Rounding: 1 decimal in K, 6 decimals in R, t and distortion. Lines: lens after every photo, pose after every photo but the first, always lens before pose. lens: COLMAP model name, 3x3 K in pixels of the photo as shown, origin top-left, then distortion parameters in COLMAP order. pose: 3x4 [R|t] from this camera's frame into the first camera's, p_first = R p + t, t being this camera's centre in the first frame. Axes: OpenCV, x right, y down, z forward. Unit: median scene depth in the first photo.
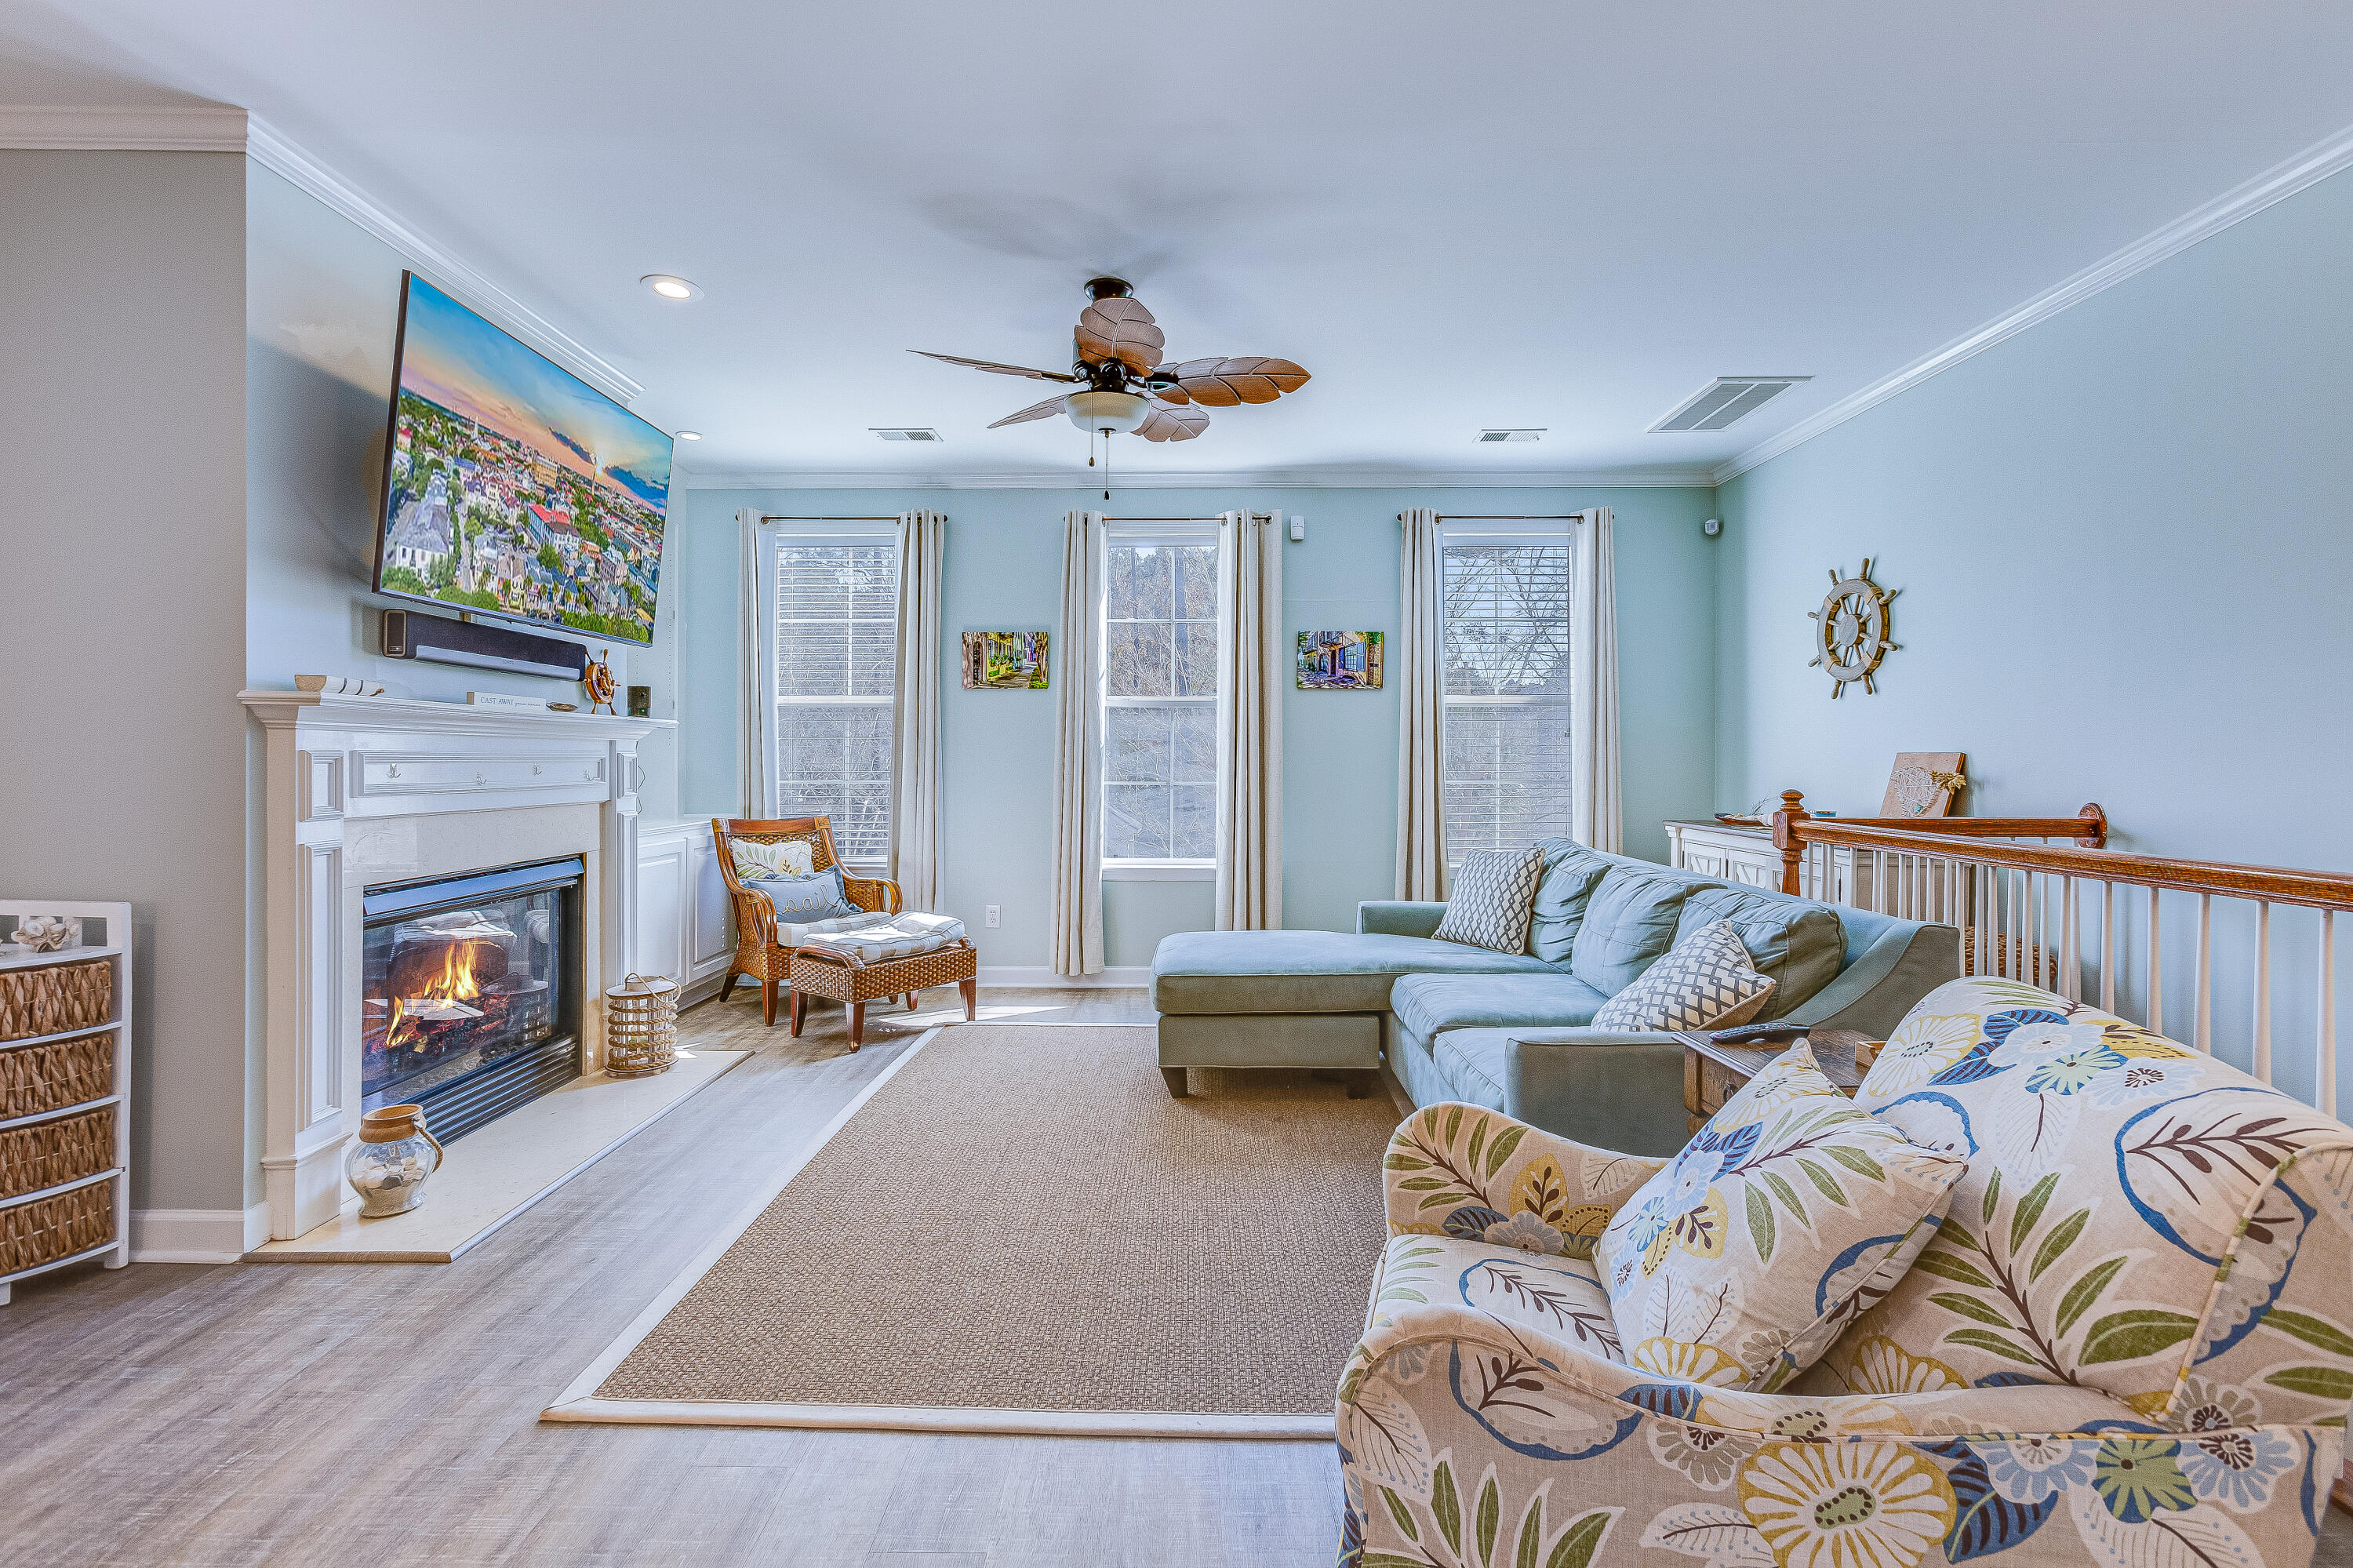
lens RADIAL K [[1056.2, 0, 1189.3], [0, 1056.2, 767.1], [0, 0, 1]] dist [-0.007702, 0.001972]
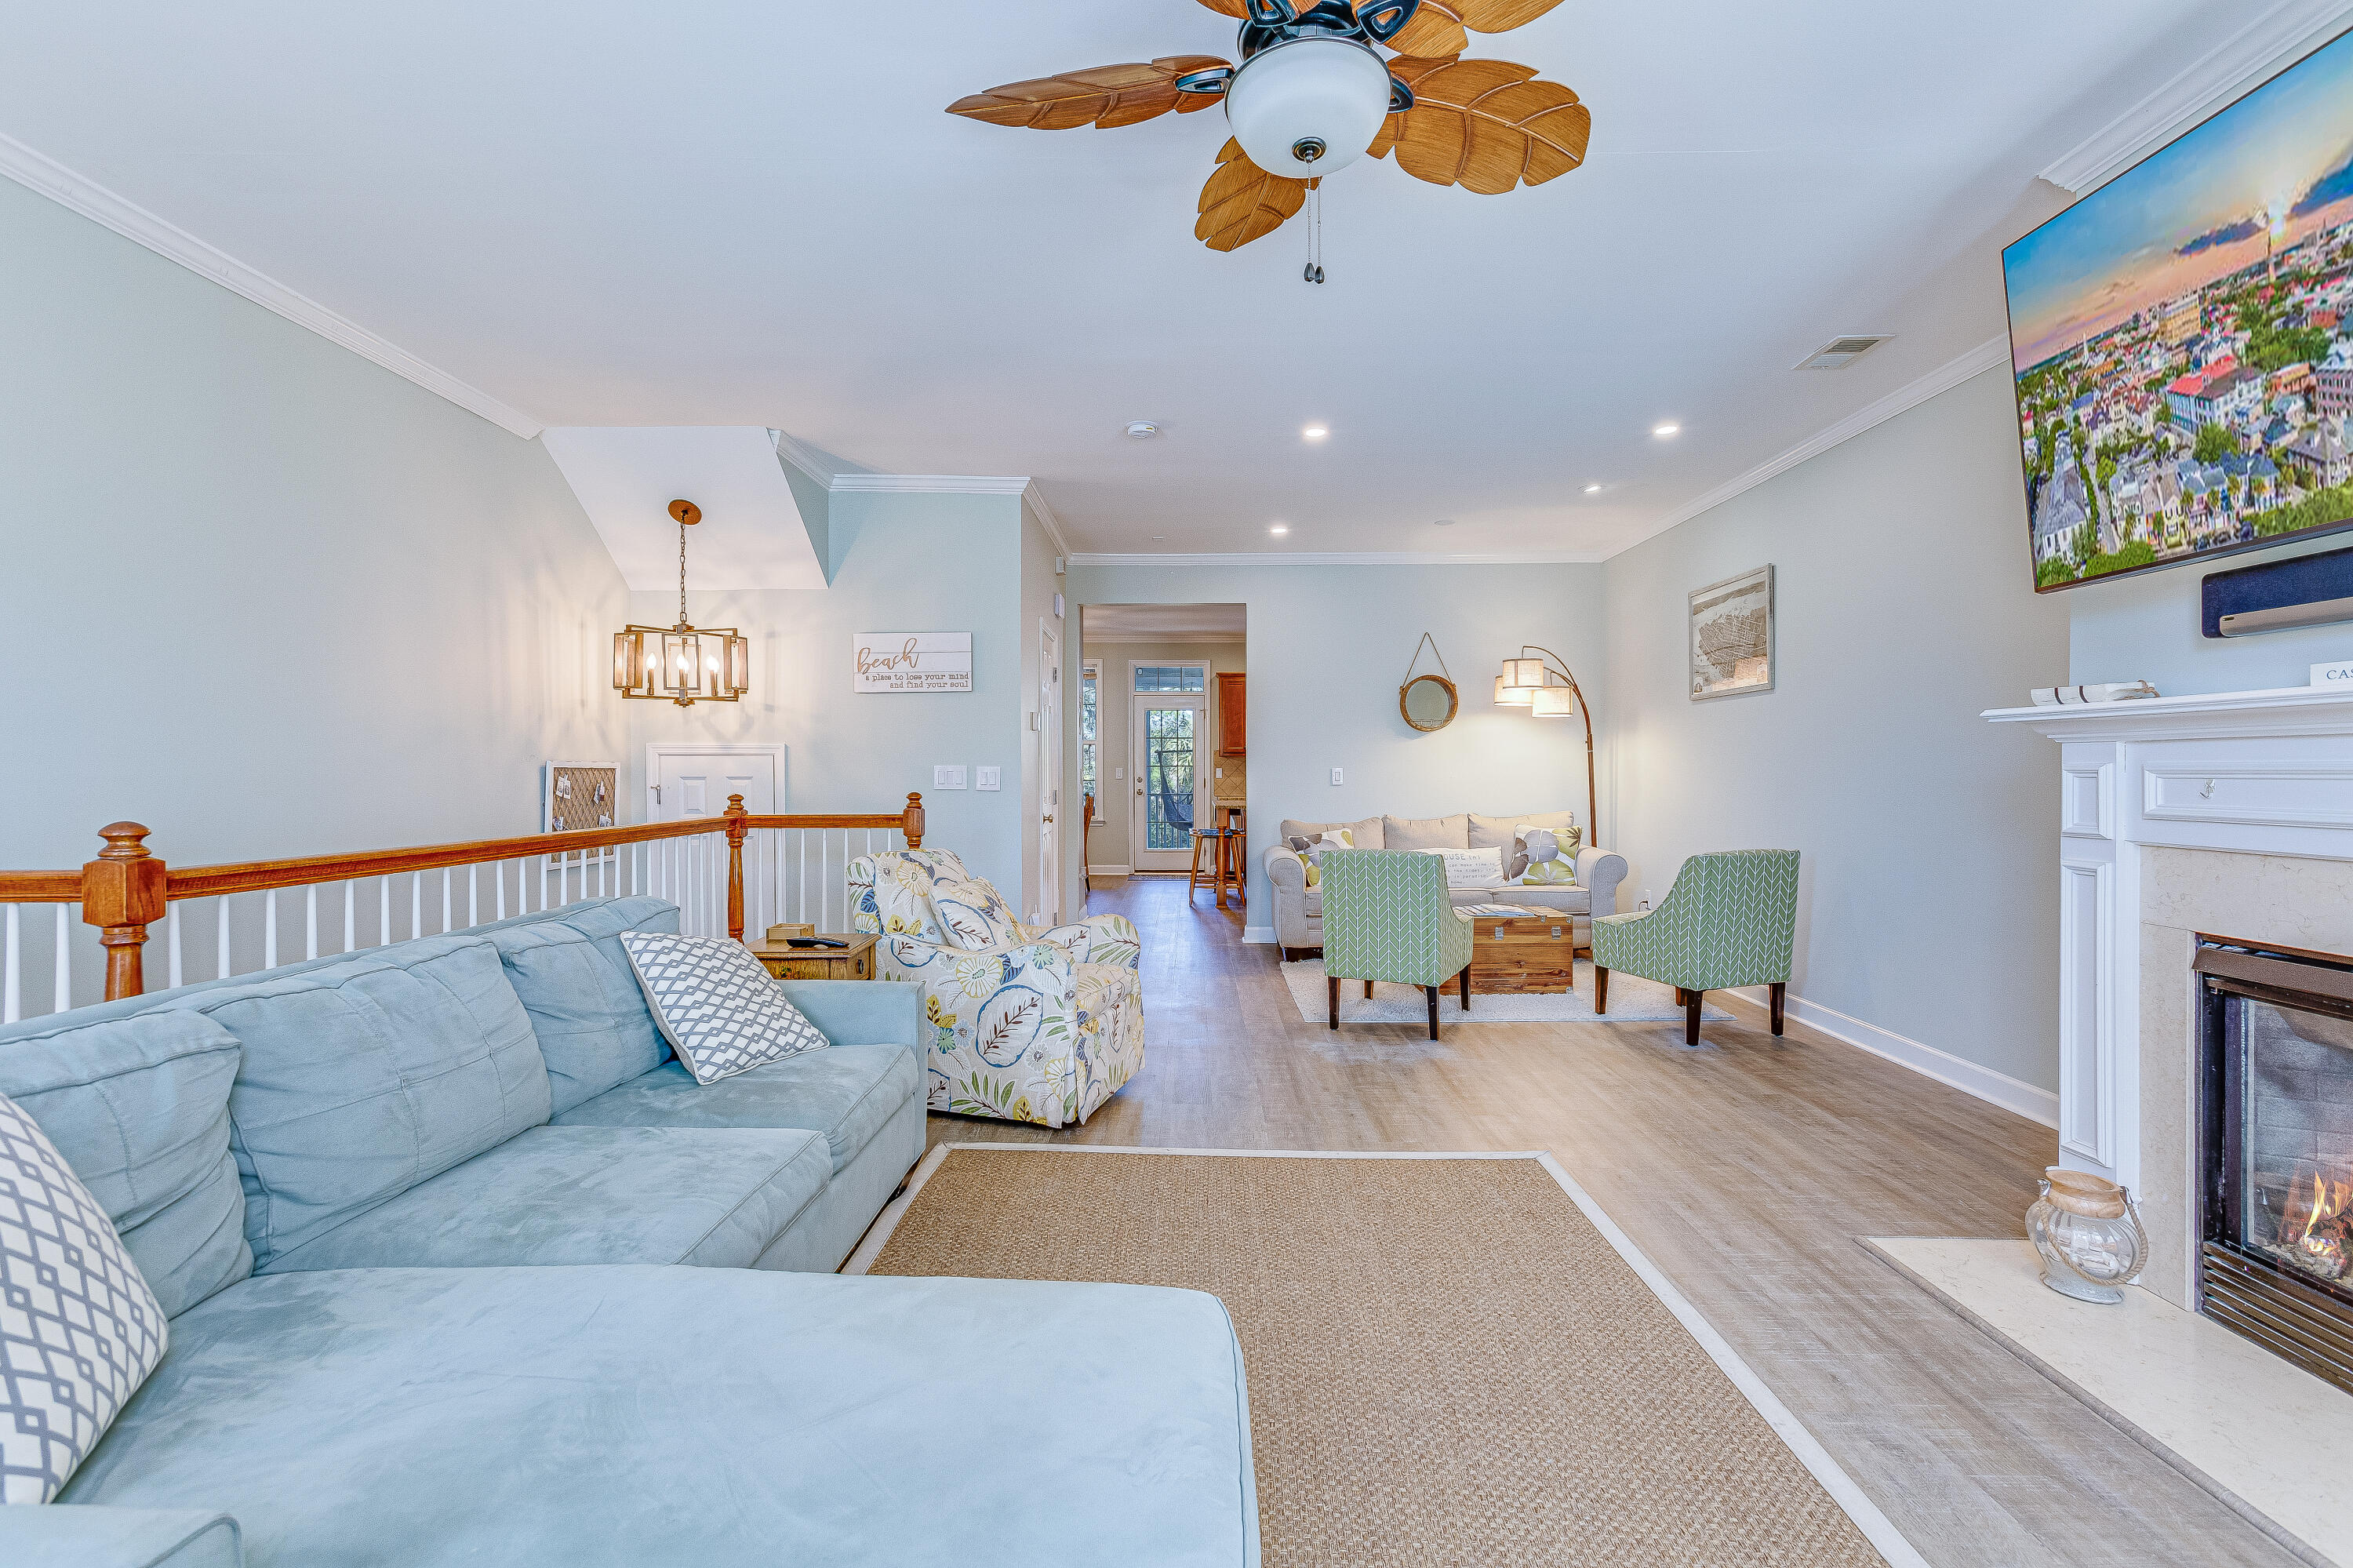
lens RADIAL K [[1056.2, 0, 1172.4], [0, 1056.2, 774.9], [0, 0, 1]] dist [-0.007702, 0.001972]
pose [[-0.999859, -0.005179, 0.016001, -0.014827], [-0.005021, 0.999938, 0.009912, -0.010041], [-0.016052, 0.009830, -0.999823, 1.699089]]
